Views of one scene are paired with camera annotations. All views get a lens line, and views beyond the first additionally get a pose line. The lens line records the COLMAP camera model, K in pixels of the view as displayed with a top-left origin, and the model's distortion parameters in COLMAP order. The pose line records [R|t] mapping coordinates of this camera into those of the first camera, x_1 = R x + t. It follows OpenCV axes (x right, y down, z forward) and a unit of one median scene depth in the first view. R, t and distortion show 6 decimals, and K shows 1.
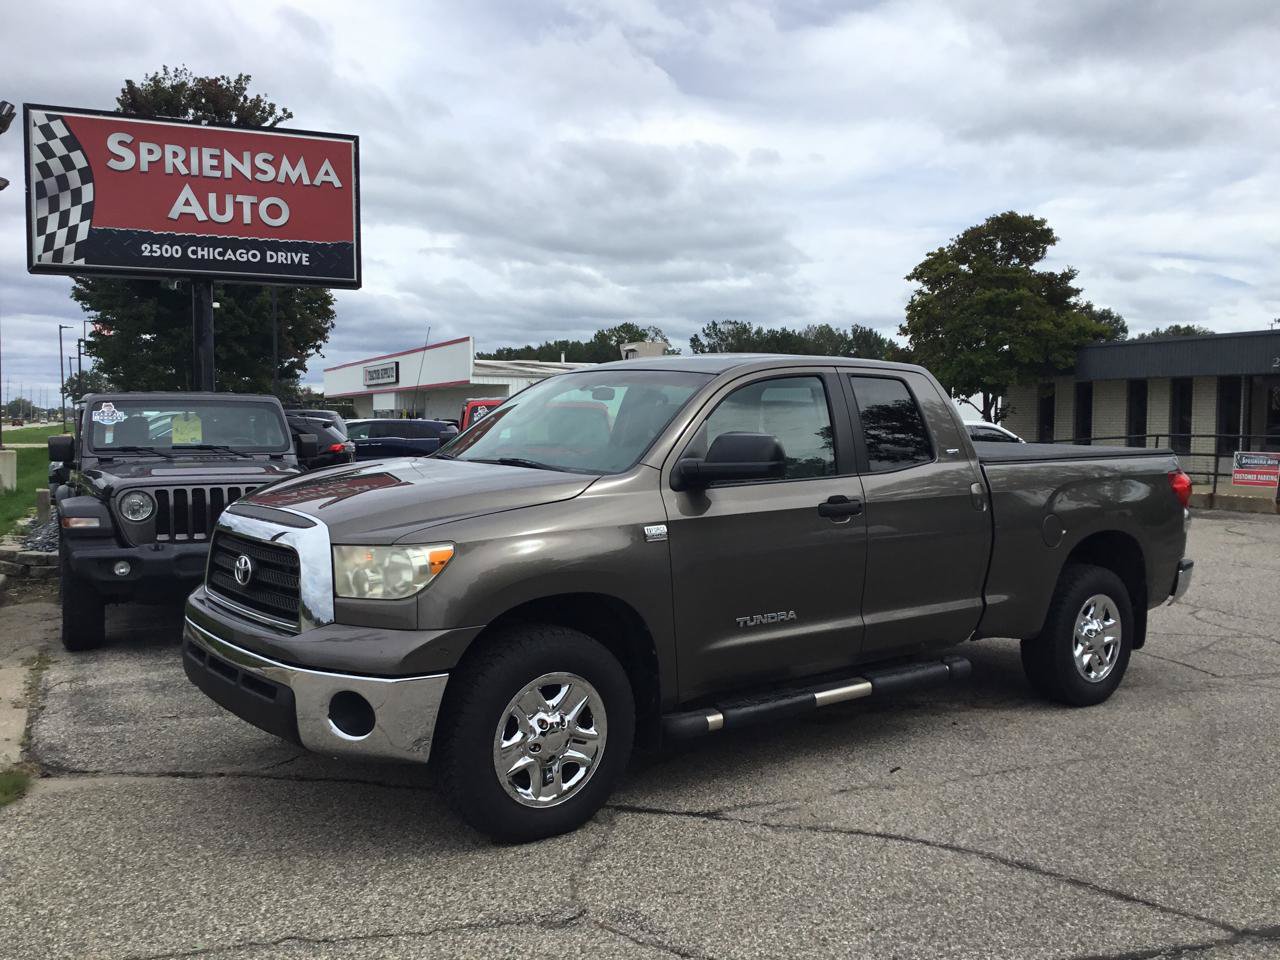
lens RADIAL K [[1147.4, 0, 641.3], [0, 1147.4, 490.6], [0, 0, 1]] dist [0.087174, -0.141059]
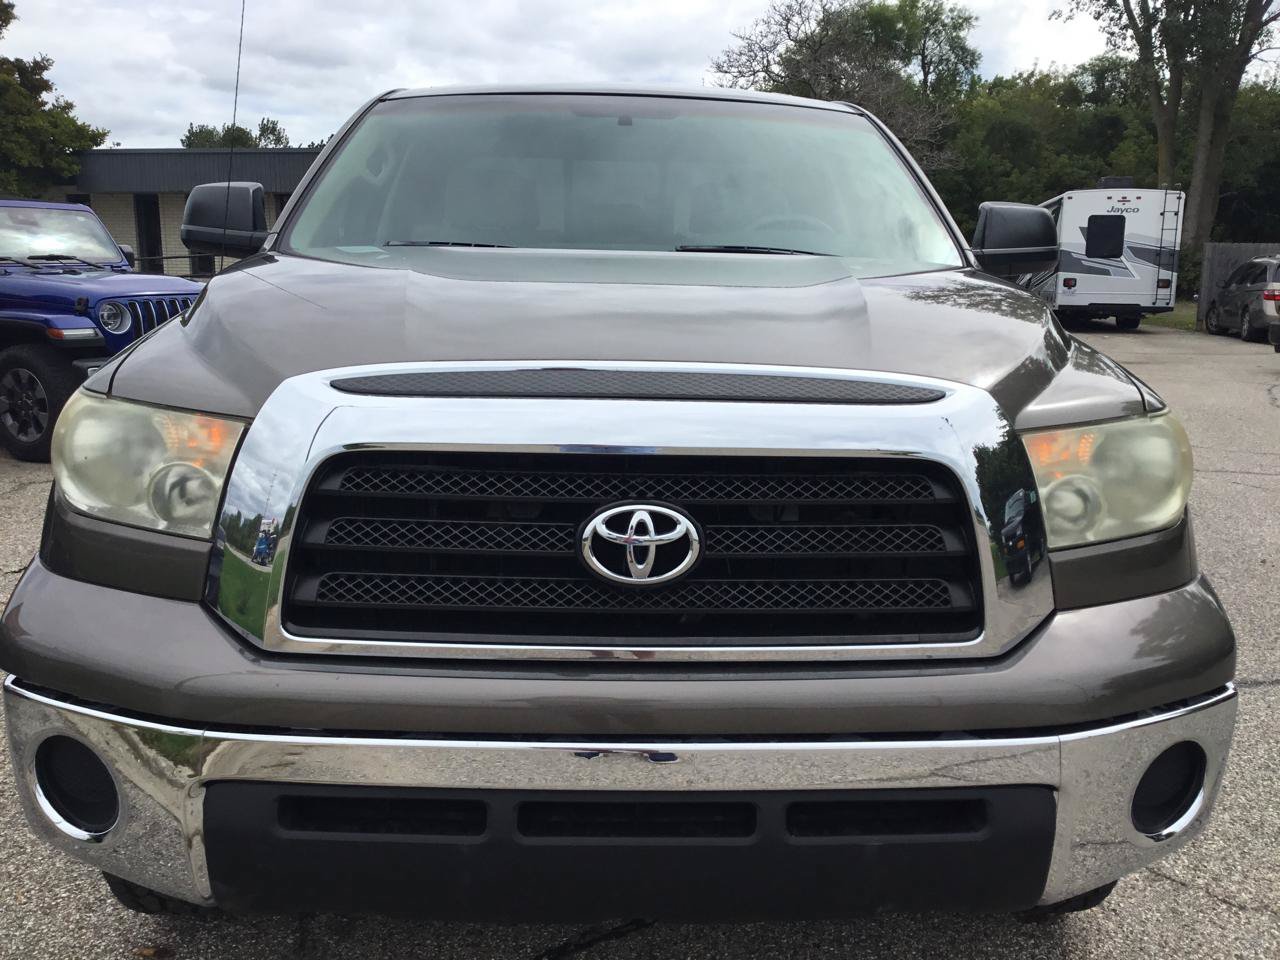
lens RADIAL K [[1147.4, 0, 651.5], [0, 1147.4, 484.6], [0, 0, 1]] dist [0.087174, -0.141059]
pose [[0.576482, -0.155437, 0.802189, -0.216066], [0.041559, 0.986047, 0.161197, -0.002495], [-0.816052, -0.059589, 0.574898, 0.272758]]
